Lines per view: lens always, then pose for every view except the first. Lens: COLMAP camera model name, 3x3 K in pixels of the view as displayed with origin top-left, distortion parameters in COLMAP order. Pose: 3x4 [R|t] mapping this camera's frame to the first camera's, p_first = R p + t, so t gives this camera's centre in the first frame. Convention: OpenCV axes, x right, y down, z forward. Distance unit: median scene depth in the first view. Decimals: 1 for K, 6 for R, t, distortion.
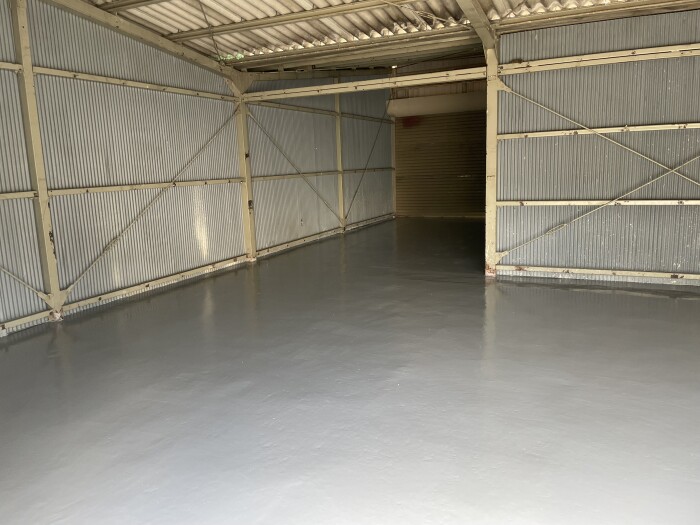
lens RADIAL K [[534.5, 0, 345.0], [0, 534.5, 251.1], [0, 0, 1]] dist [0.097129, -0.130353]
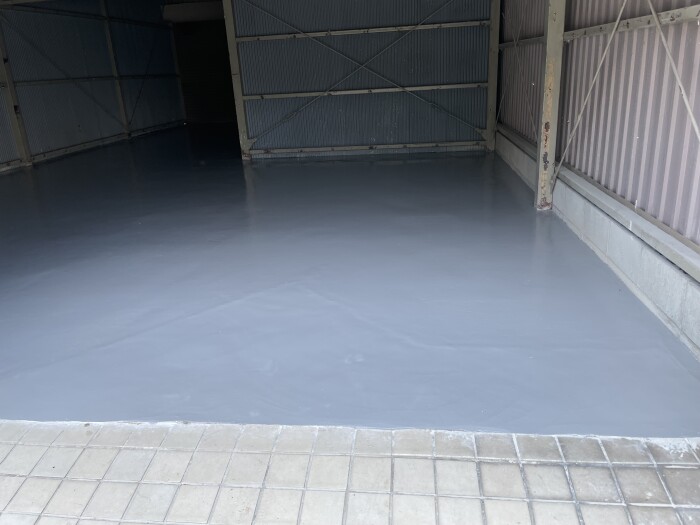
lens RADIAL K [[534.5, 0, 345.0], [0, 534.5, 251.1], [0, 0, 1]] dist [0.097129, -0.130353]
pose [[0.947424, -0.118465, 0.297244, 0.096992], [0.072724, 0.984351, 0.160511, 0.072918], [-0.311608, -0.130456, 0.941213, -0.259951]]
